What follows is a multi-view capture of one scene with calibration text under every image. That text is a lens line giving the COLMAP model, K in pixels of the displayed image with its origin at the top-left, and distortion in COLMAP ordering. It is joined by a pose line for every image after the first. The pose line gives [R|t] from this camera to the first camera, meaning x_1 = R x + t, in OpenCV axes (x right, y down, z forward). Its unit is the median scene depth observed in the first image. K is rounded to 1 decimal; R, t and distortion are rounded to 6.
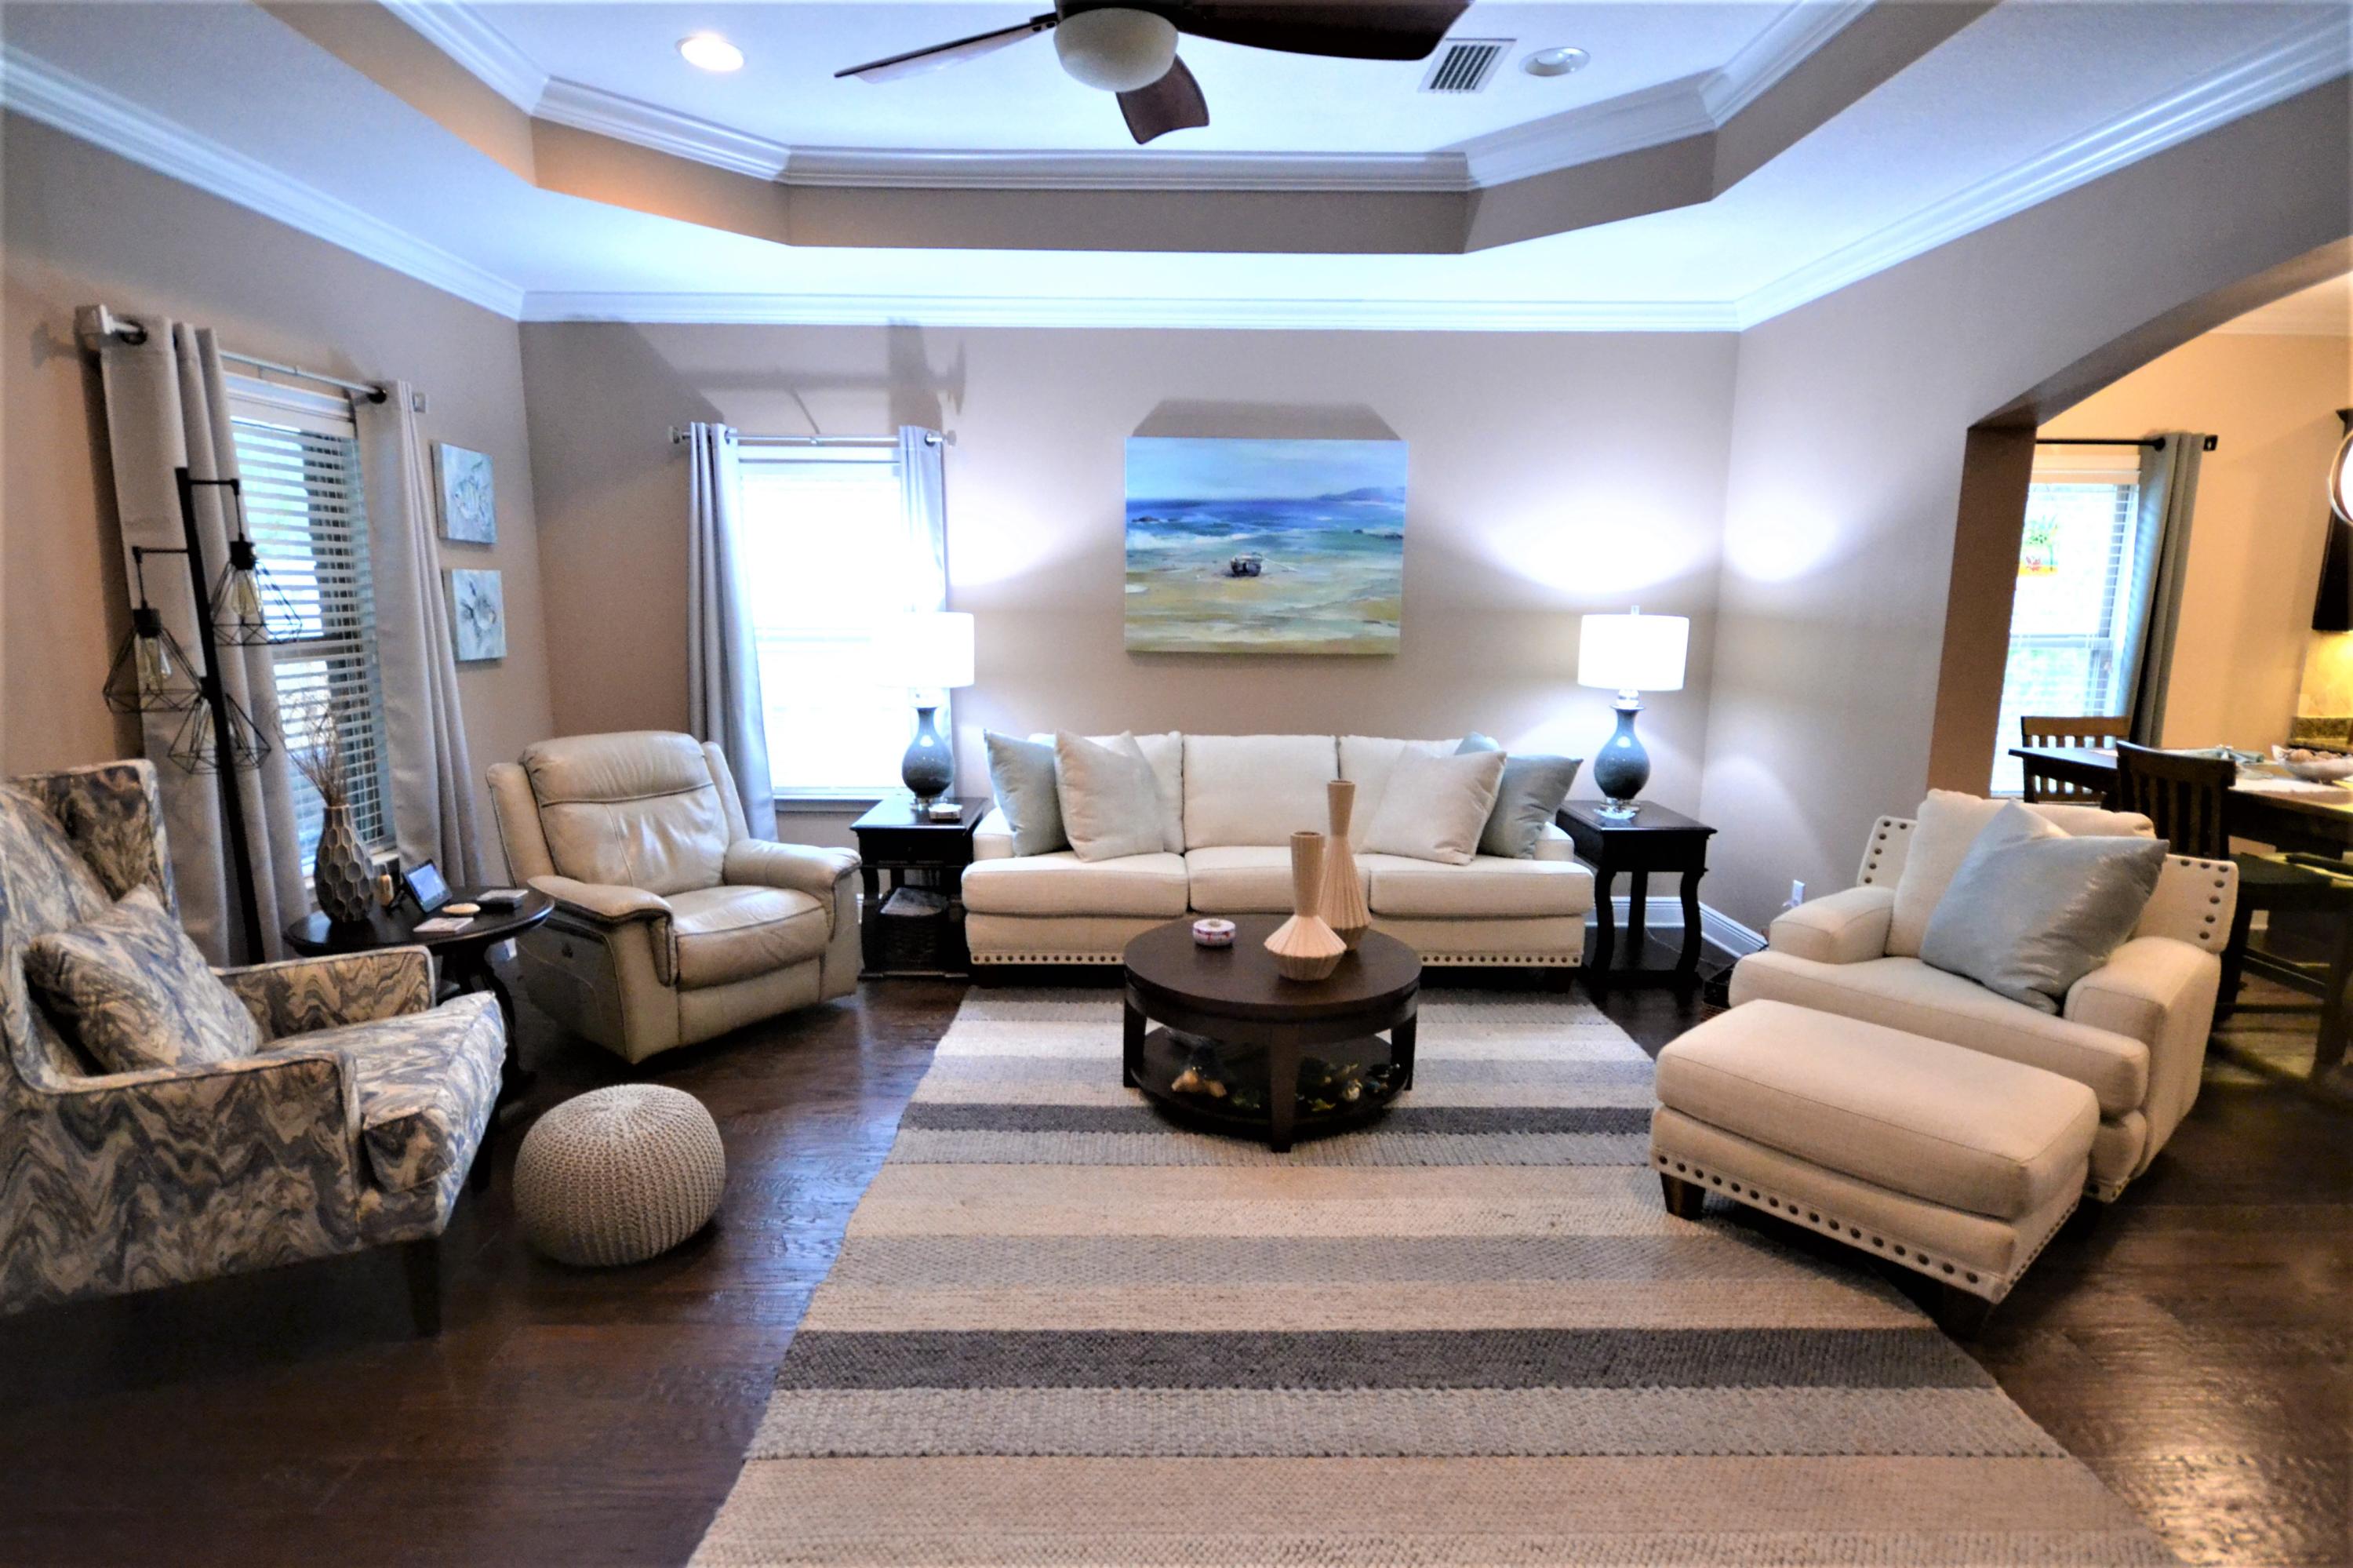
lens RADIAL K [[1169.8, 0, 1153.3], [0, 1169.8, 786.1], [0, 0, 1]] dist [0.001938, 0.001285]
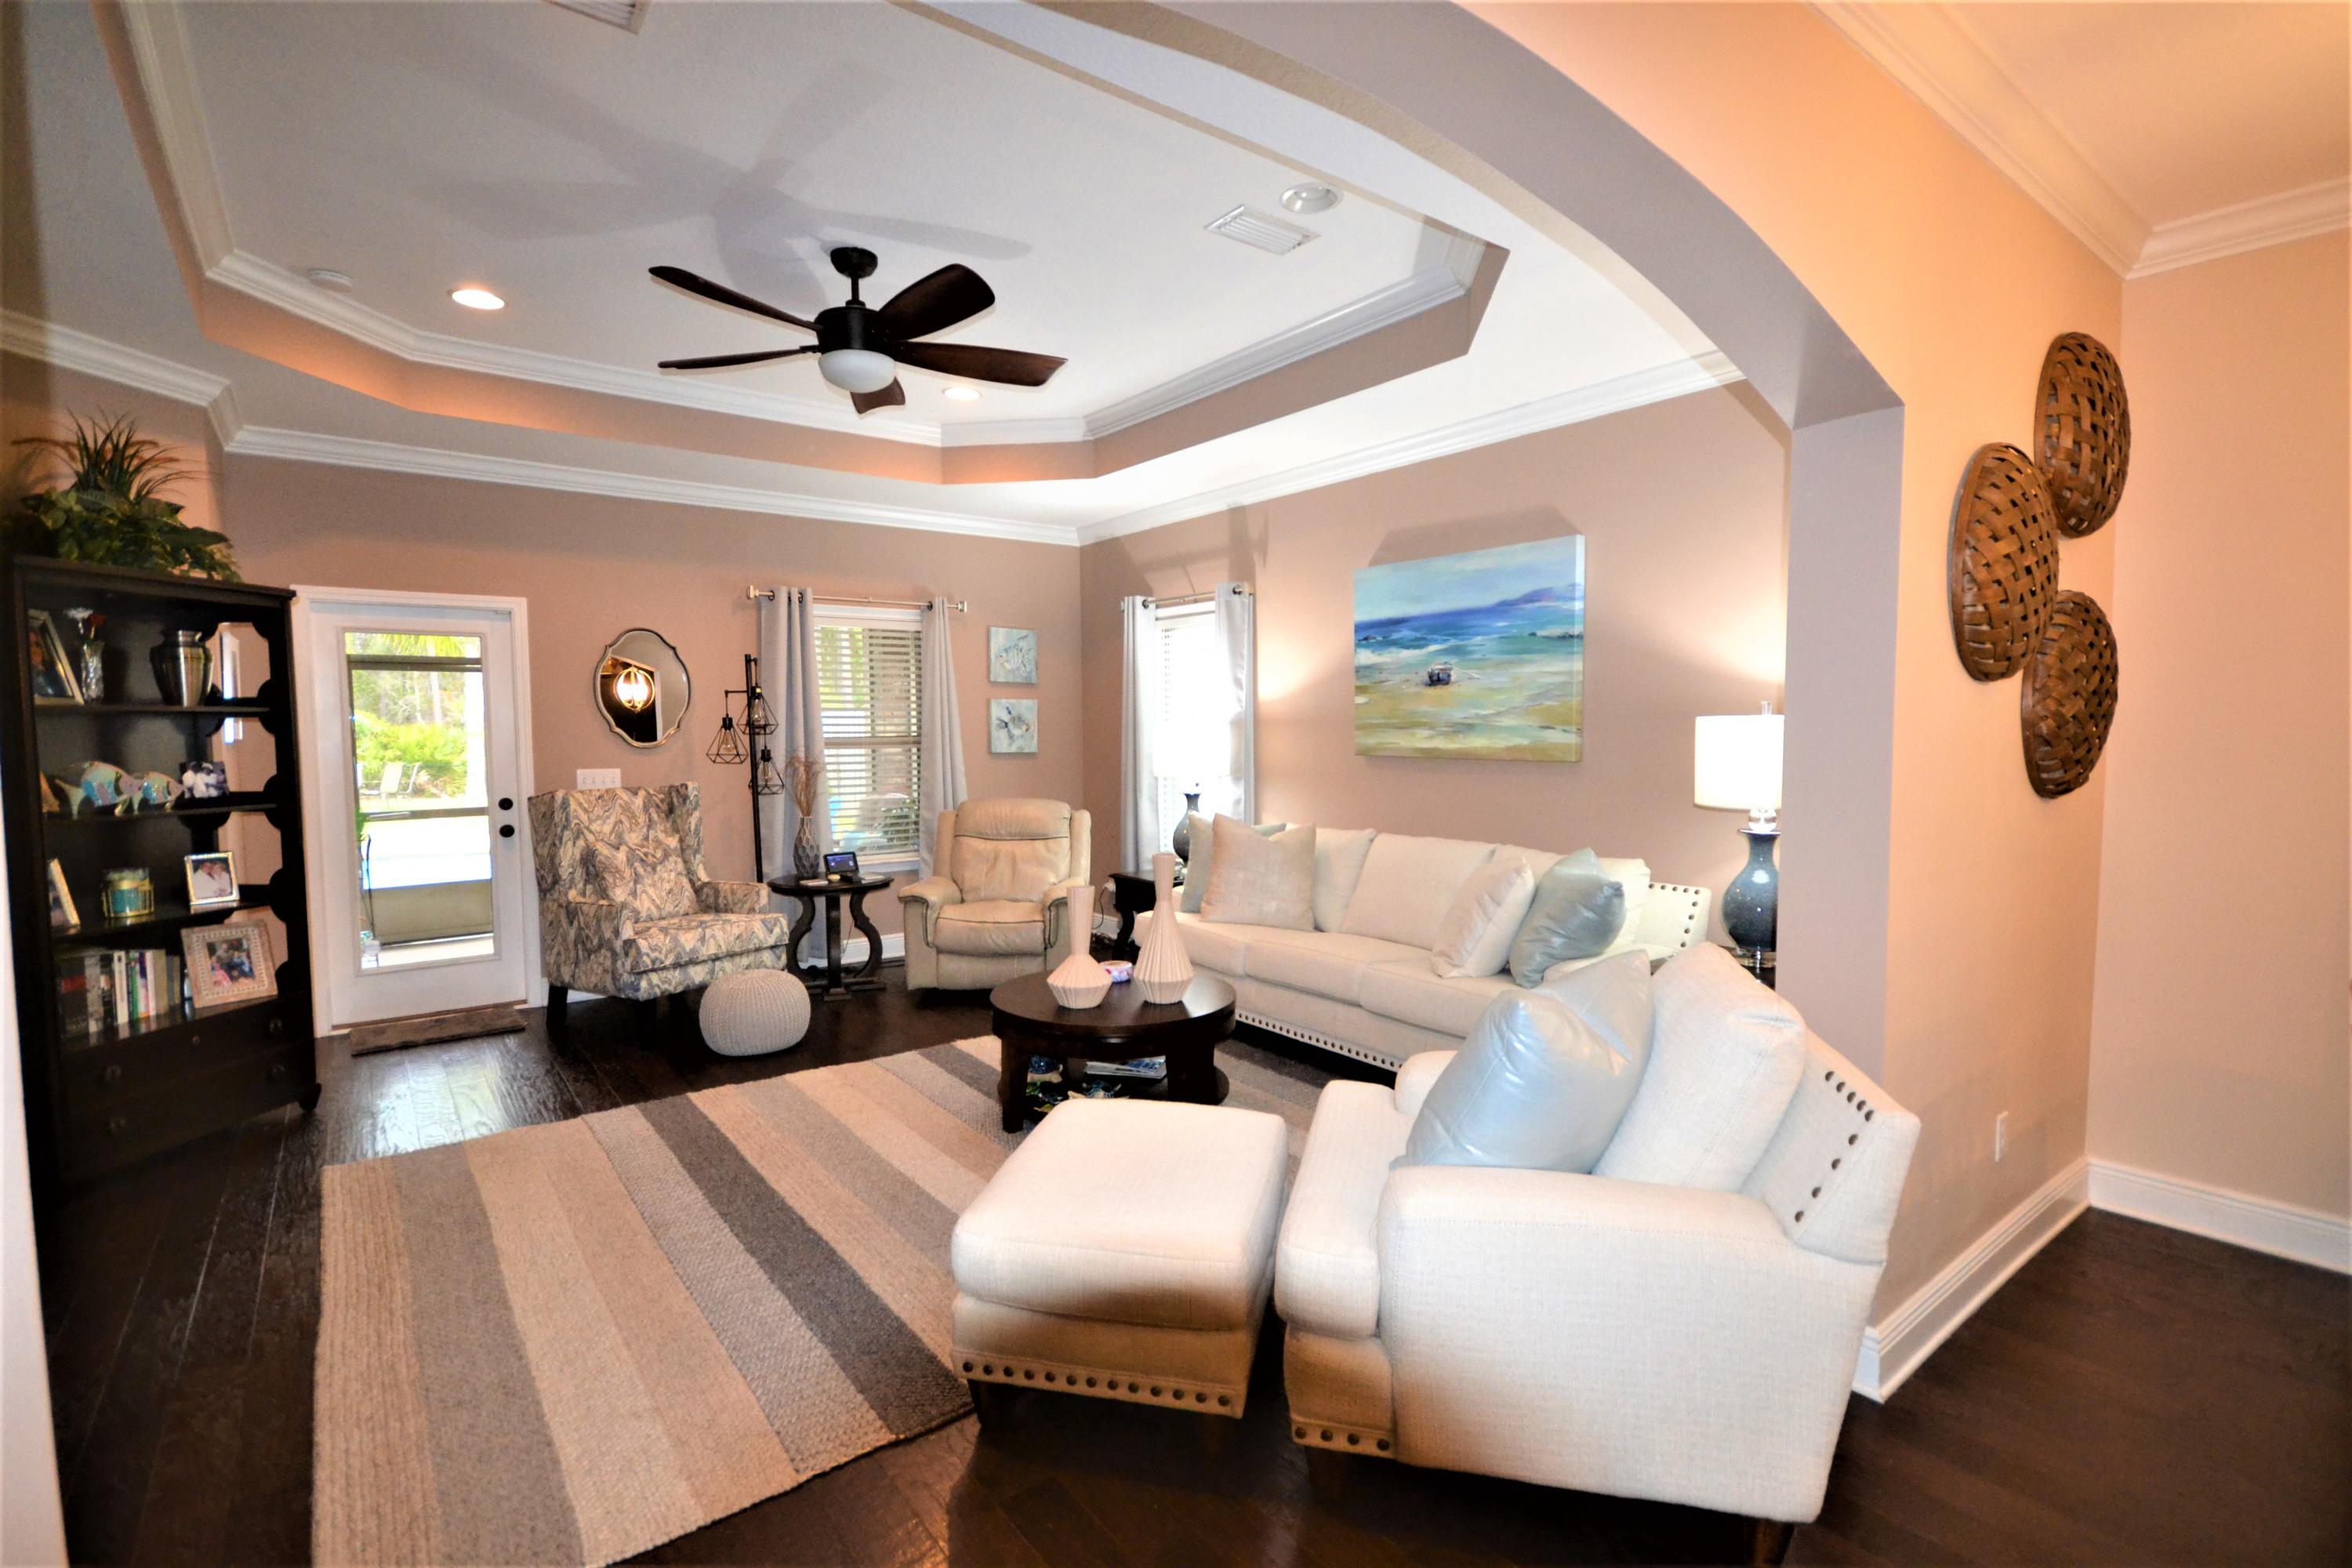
lens RADIAL K [[1079.7, 0, 1154.8], [0, 1079.7, 785.1], [0, 0, 1]] dist [0.016207, -0.011954]
pose [[0.595170, 0.034868, -0.802843, 0.709027], [-0.125166, 0.990887, -0.049755, -0.011820], [0.793793, 0.130102, 0.594110, 0.241905]]
